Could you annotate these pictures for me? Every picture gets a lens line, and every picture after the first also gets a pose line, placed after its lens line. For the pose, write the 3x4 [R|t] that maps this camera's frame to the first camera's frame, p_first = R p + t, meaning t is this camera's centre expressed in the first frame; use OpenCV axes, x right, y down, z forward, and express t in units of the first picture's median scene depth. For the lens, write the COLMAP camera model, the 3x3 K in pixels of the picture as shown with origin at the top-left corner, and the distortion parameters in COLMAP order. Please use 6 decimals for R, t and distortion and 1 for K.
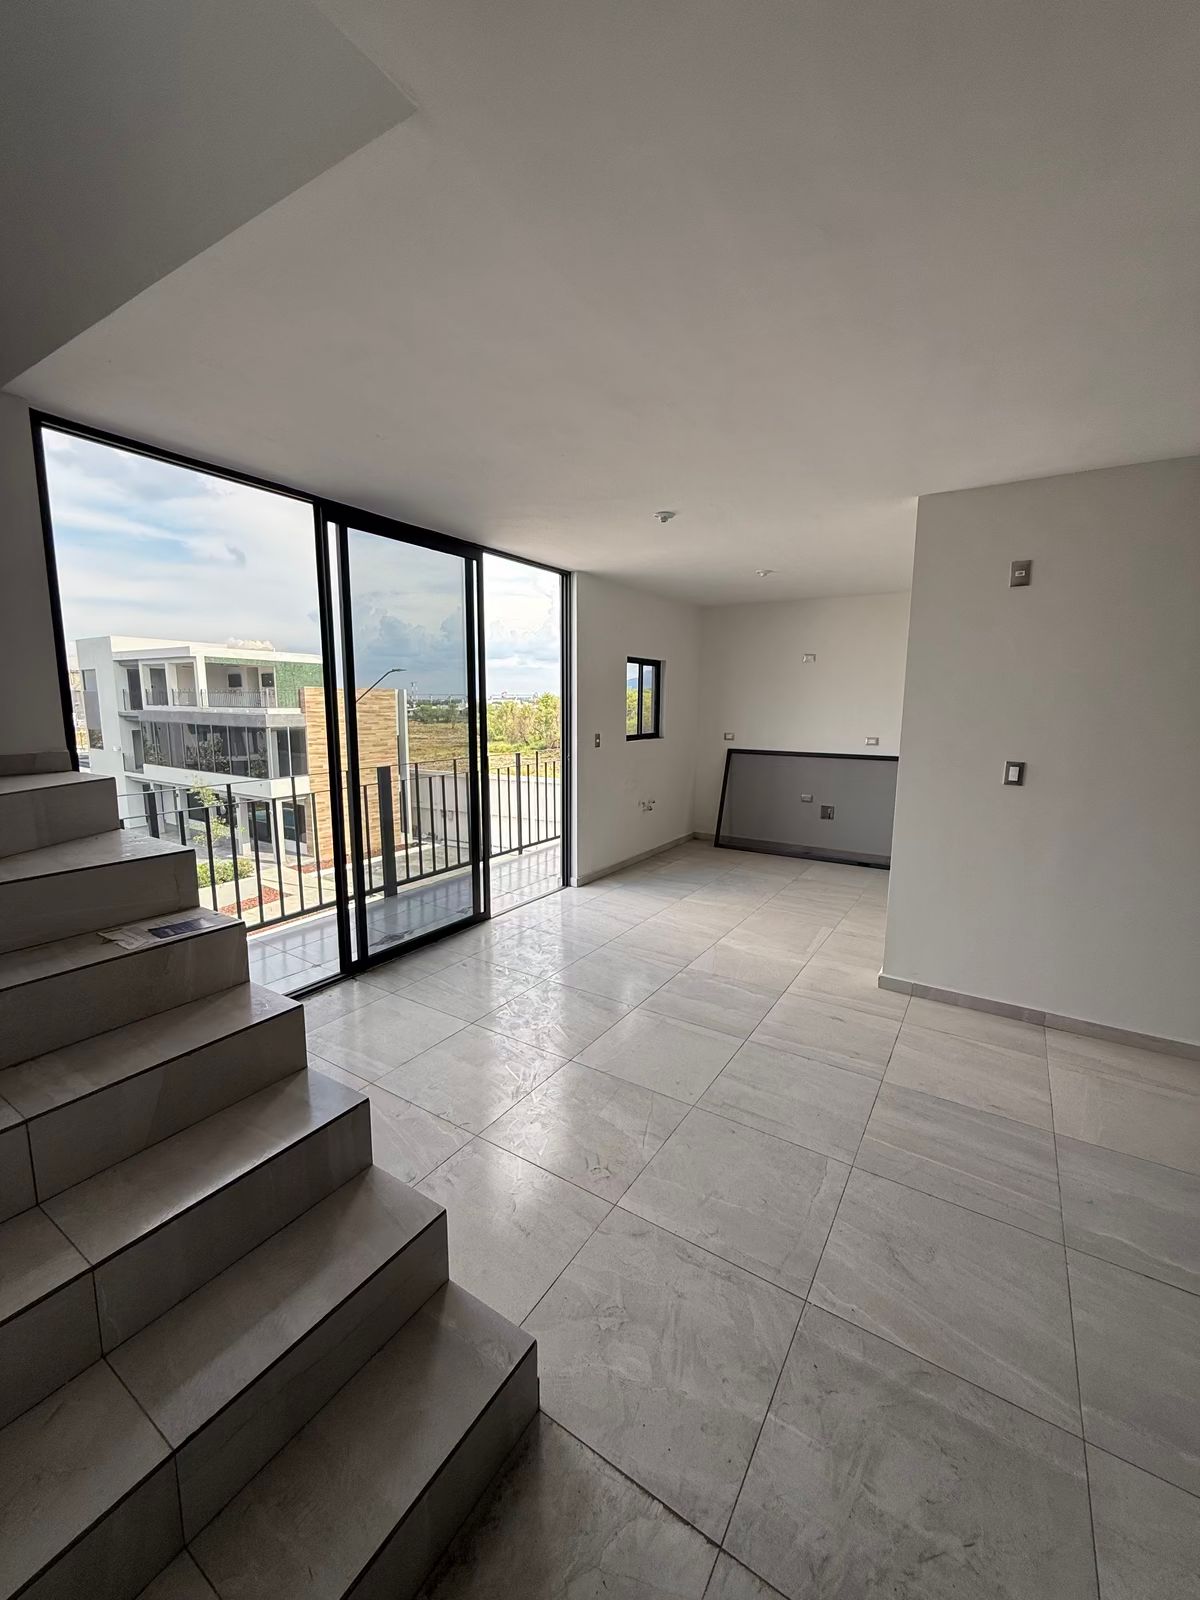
lens RADIAL K [[638.2, 0, 604.0], [0, 638.2, 797.6], [0, 0, 1]] dist [0.002427, -0.000549]
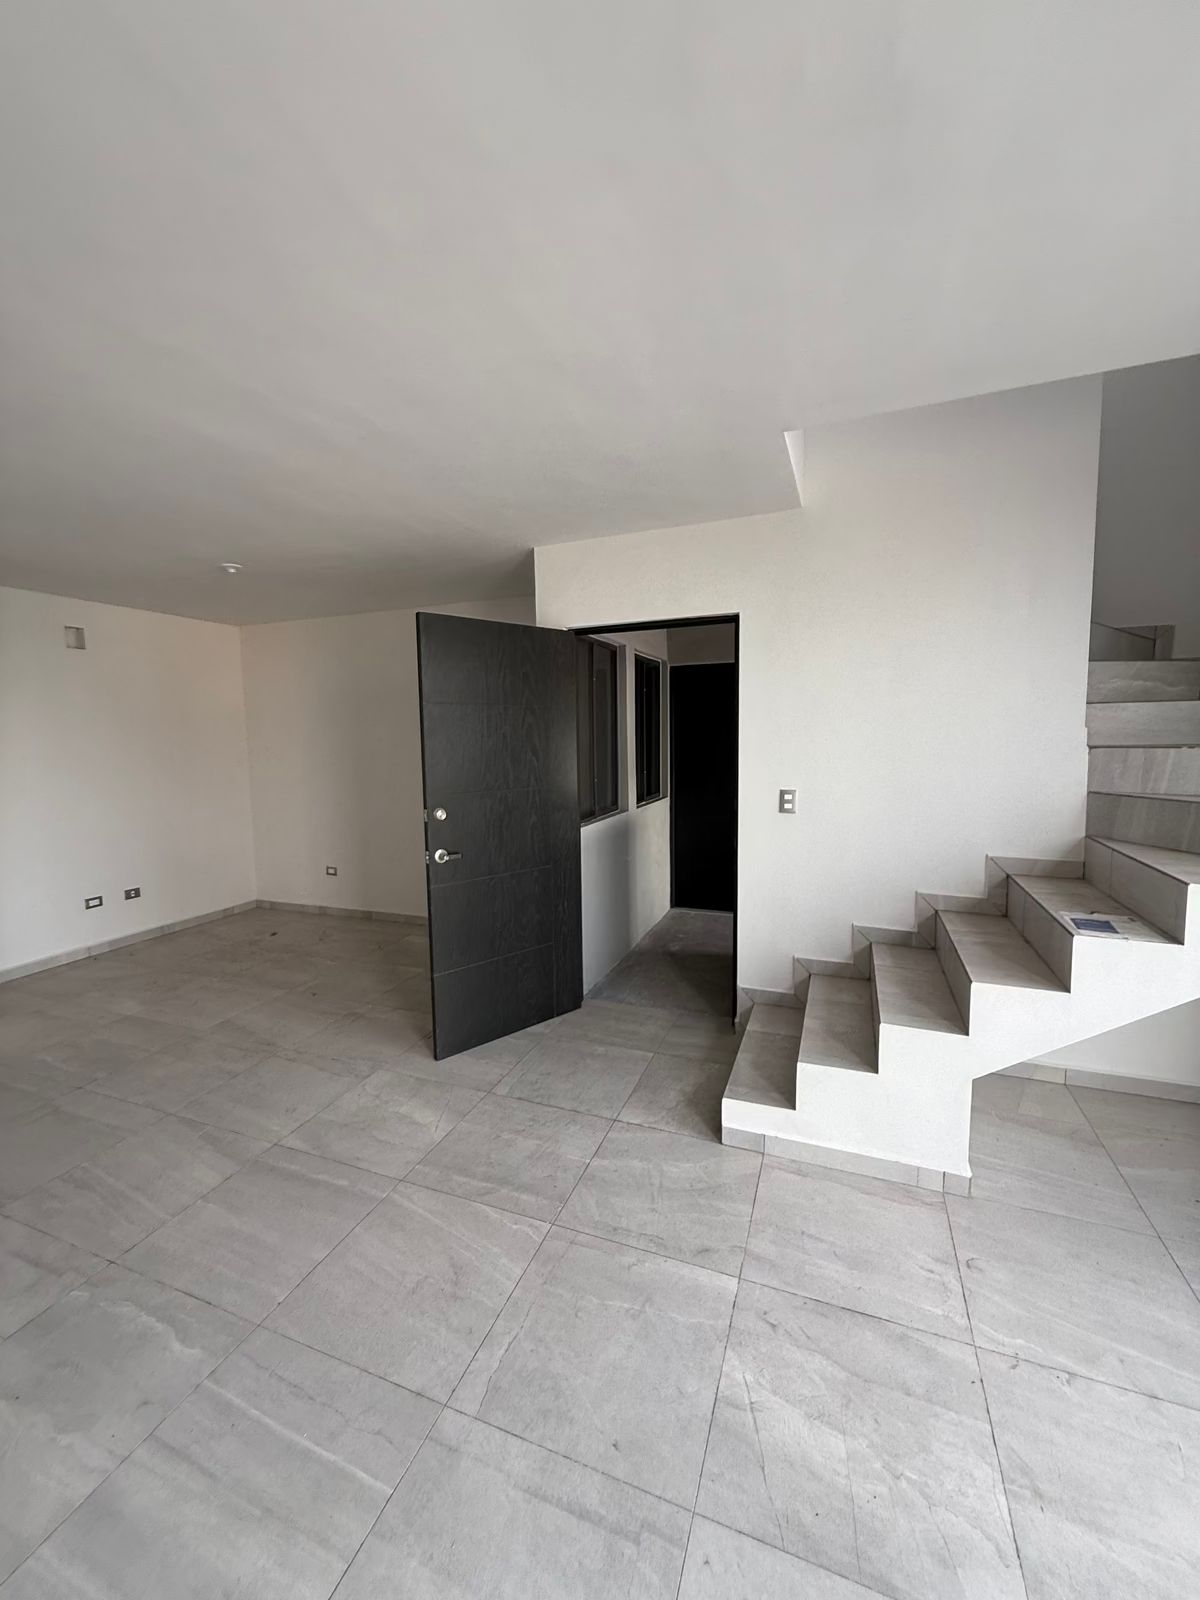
lens RADIAL K [[638.2, 0, 602.2], [0, 638.2, 800.0], [0, 0, 1]] dist [0.002427, -0.000549]
pose [[-0.979990, 0.032420, -0.196389, 0.026688], [-0.016990, 0.969422, 0.244811, -0.017598], [0.198321, 0.243249, -0.949473, 0.120863]]
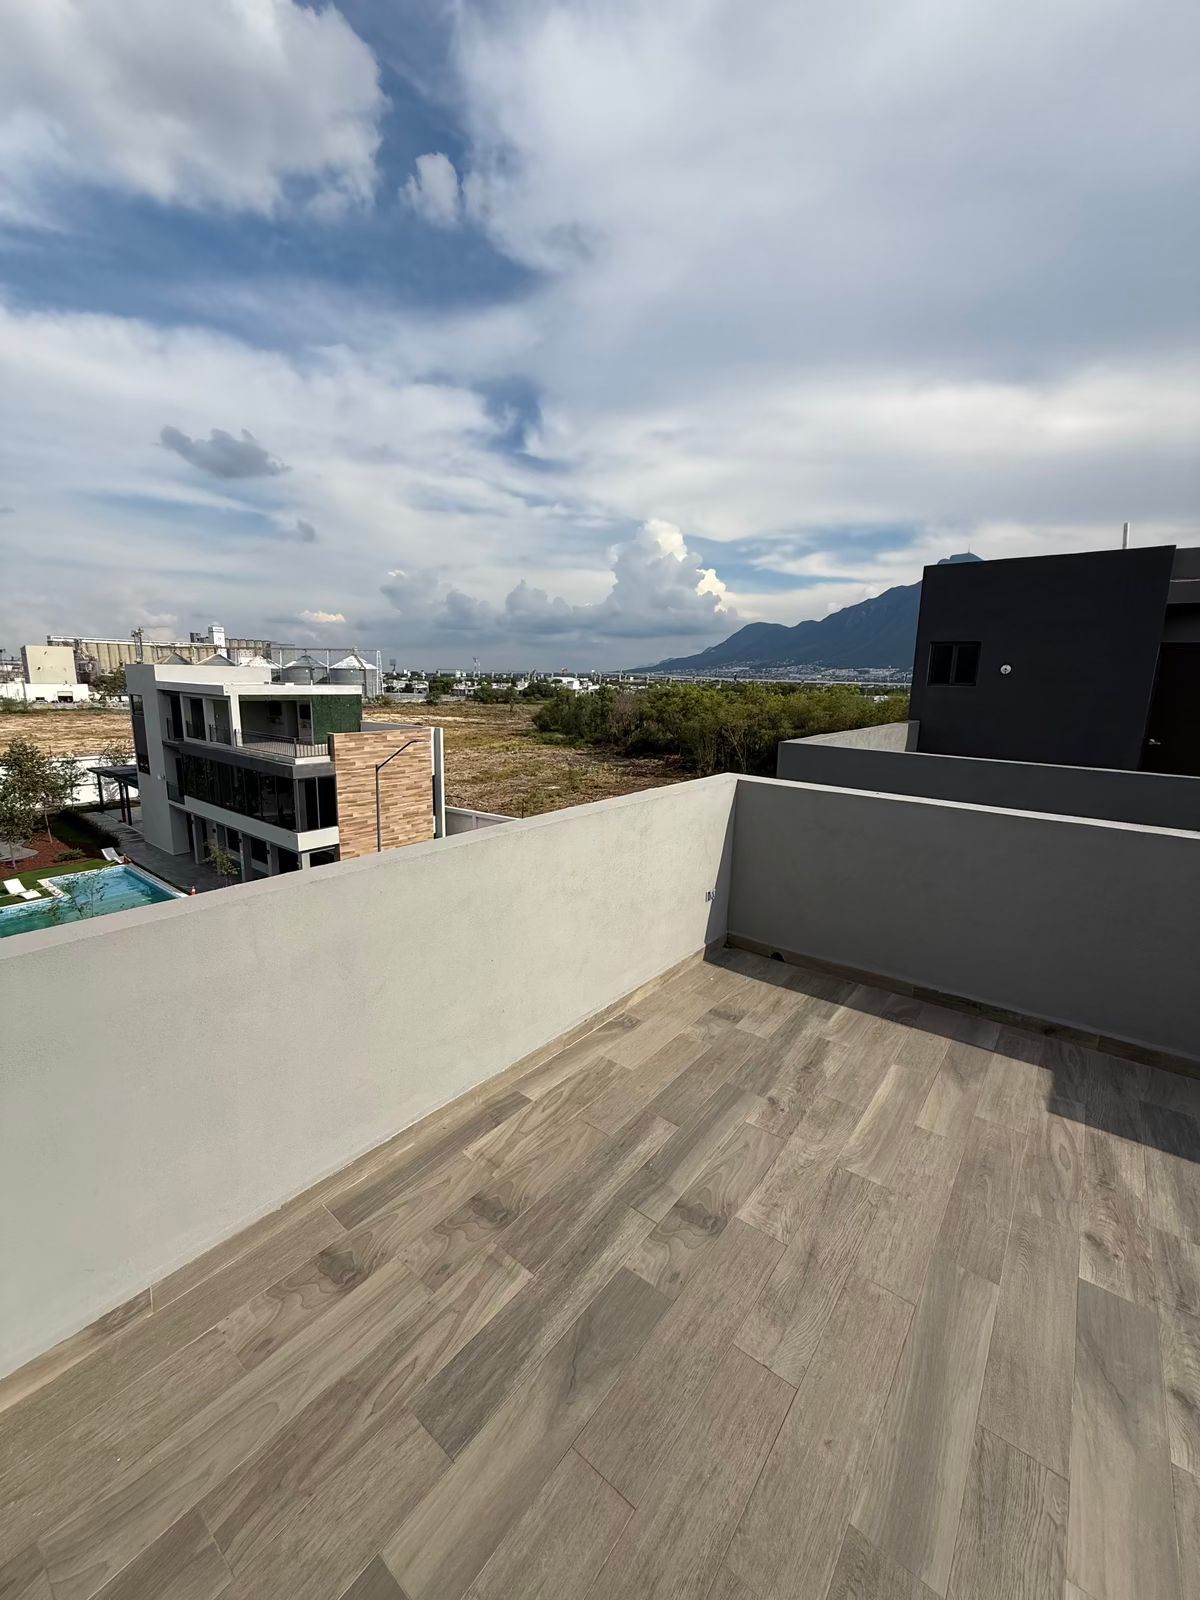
lens RADIAL K [[638.2, 0, 603.0], [0, 638.2, 799.6], [0, 0, 1]] dist [0.002427, -0.000549]
pose [[0.995359, 0.034197, -0.089951, 0.017805], [-0.030678, 0.998720, 0.040225, -0.125828], [0.091211, -0.037279, 0.995134, 0.087066]]
